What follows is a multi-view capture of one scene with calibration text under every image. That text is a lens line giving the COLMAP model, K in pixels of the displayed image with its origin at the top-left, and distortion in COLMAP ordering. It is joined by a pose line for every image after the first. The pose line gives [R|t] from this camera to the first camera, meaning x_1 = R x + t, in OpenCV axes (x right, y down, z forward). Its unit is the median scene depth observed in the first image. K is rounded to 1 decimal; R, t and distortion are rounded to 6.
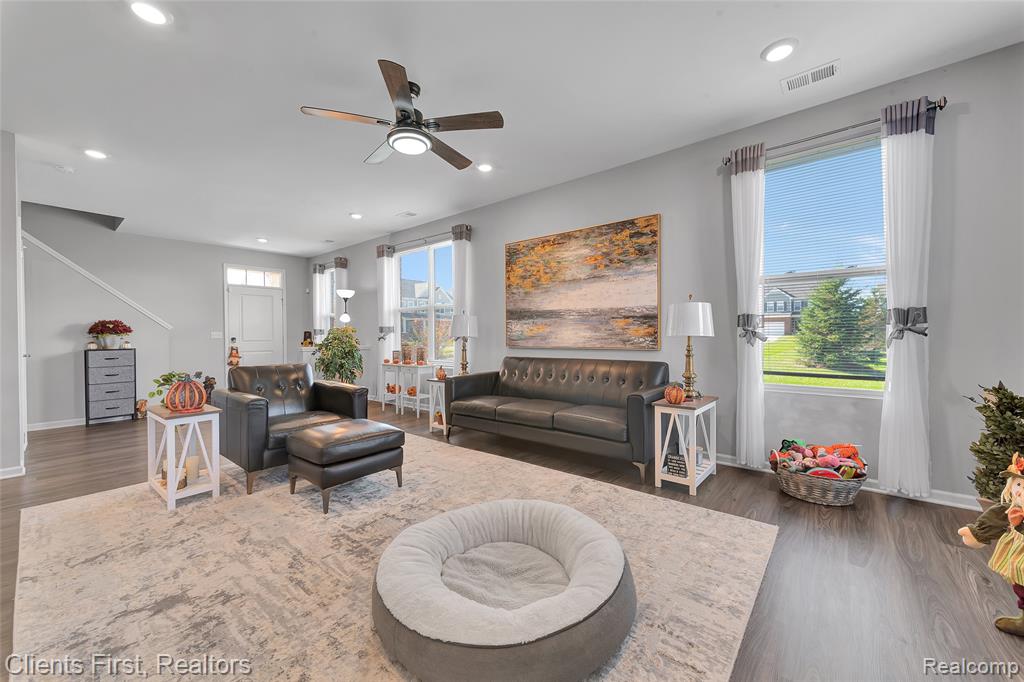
lens RADIAL K [[396.3, 0, 507.7], [0, 396.3, 338.9], [0, 0, 1]] dist [0.003111, 0.001408]
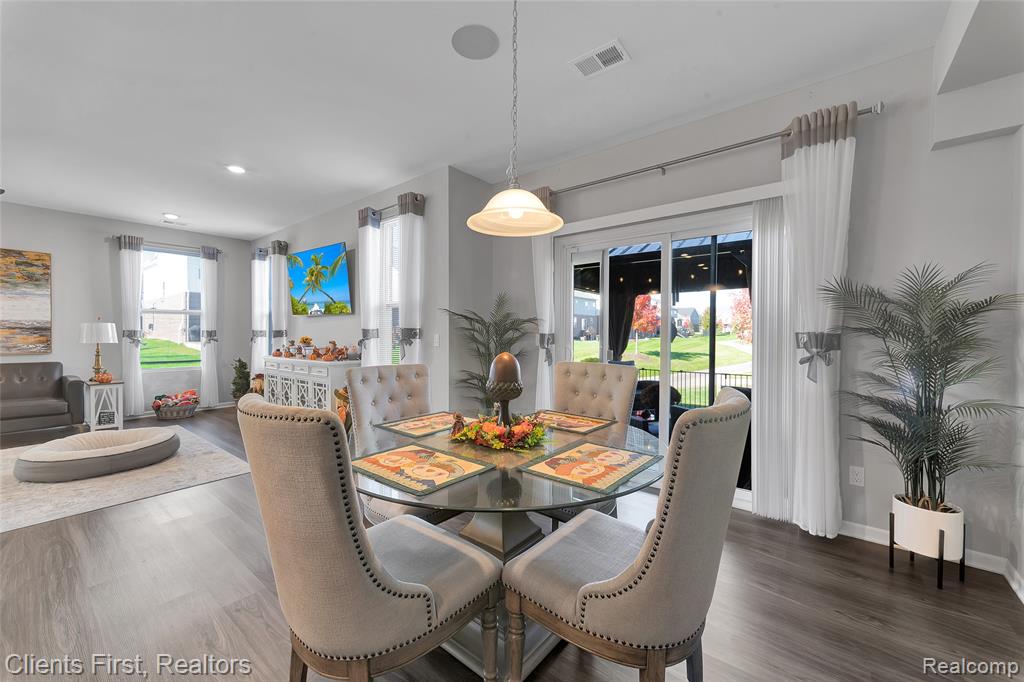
lens RADIAL K [[396.3, 0, 514.6], [0, 396.3, 338.8], [0, 0, 1]] dist [0.003111, 0.001408]
pose [[-0.029431, -0.002870, 0.999563, -0.925515], [0.007278, 0.999969, 0.003085, -0.012948], [-0.999540, 0.007365, -0.029409, -0.493032]]
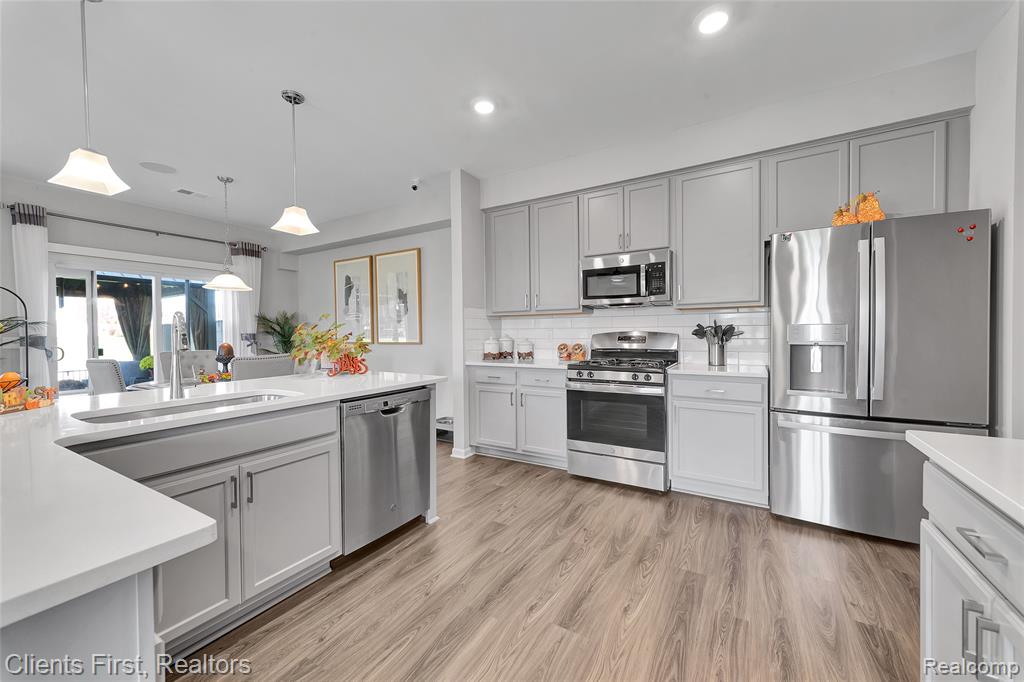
lens RADIAL K [[396.3, 0, 508.5], [0, 396.3, 338.6], [0, 0, 1]] dist [0.003111, 0.001408]
pose [[-0.988364, 0.022907, -0.150375, -1.043978], [0.018713, 0.999397, 0.029244, -0.022631], [0.150954, 0.026090, -0.988196, 0.559279]]
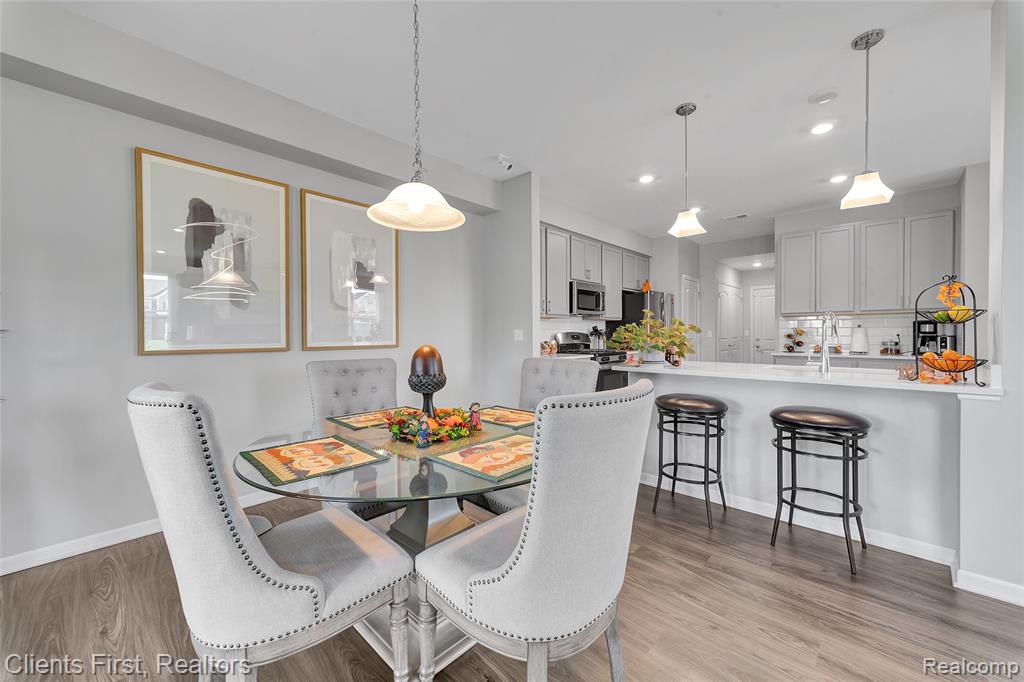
lens RADIAL K [[396.3, 0, 513.5], [0, 396.3, 339.9], [0, 0, 1]] dist [0.003111, 0.001408]
pose [[-0.057141, 0.023006, -0.998101, -0.107547], [-0.003914, 0.999722, 0.023267, -0.012602], [0.998358, 0.005236, -0.057035, -0.375816]]
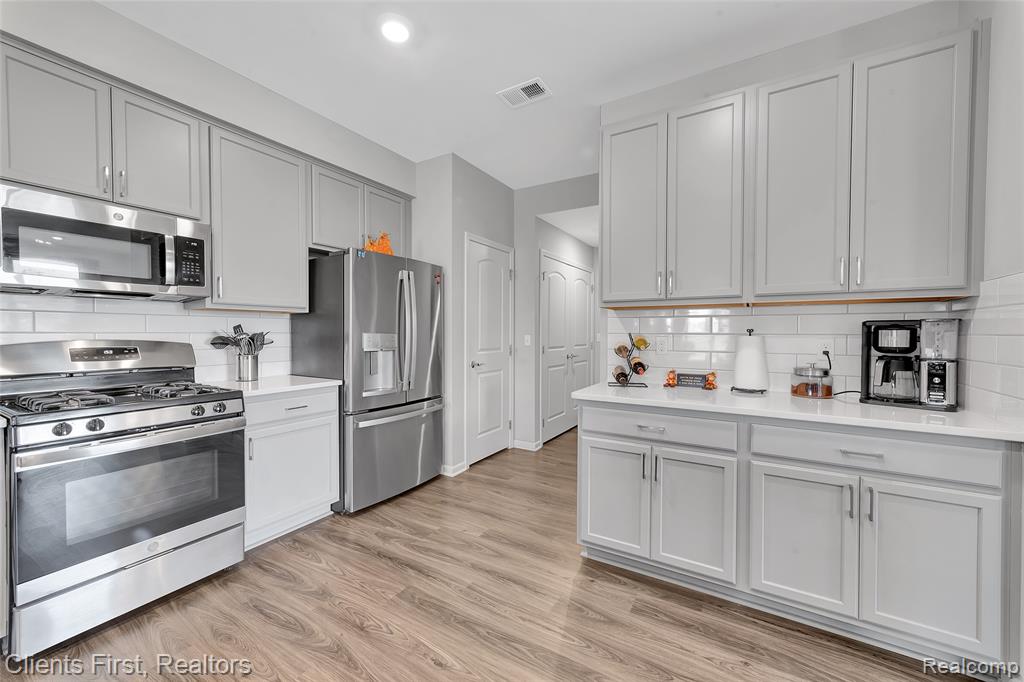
lens RADIAL K [[396.3, 0, 517.1], [0, 396.3, 340.6], [0, 0, 1]] dist [0.003111, 0.001408]
pose [[0.161439, 0.028619, -0.986468, -0.862213], [-0.013381, 0.999551, 0.026809, -0.027699], [0.986792, 0.008872, 0.161750, 0.180315]]
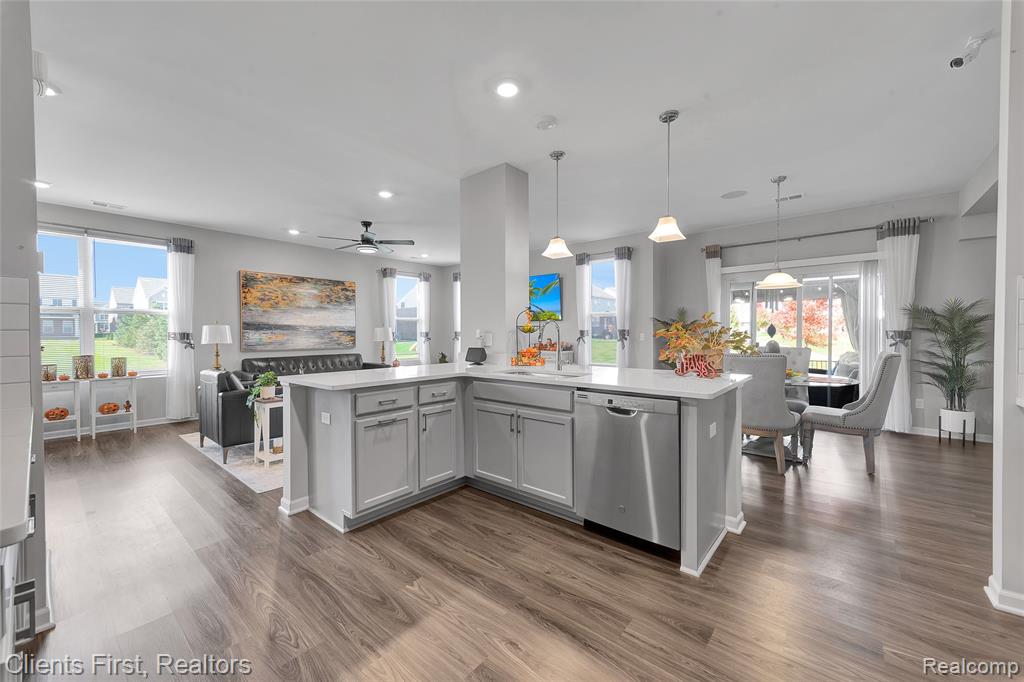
lens RADIAL K [[396.3, 0, 515.6], [0, 396.3, 338.9], [0, 0, 1]] dist [0.003111, 0.001408]
pose [[-0.000032, -0.004300, 0.999991, -1.500185], [0.014868, 0.999880, 0.004300, -0.013965], [-0.999889, 0.014868, 0.000032, 0.147077]]
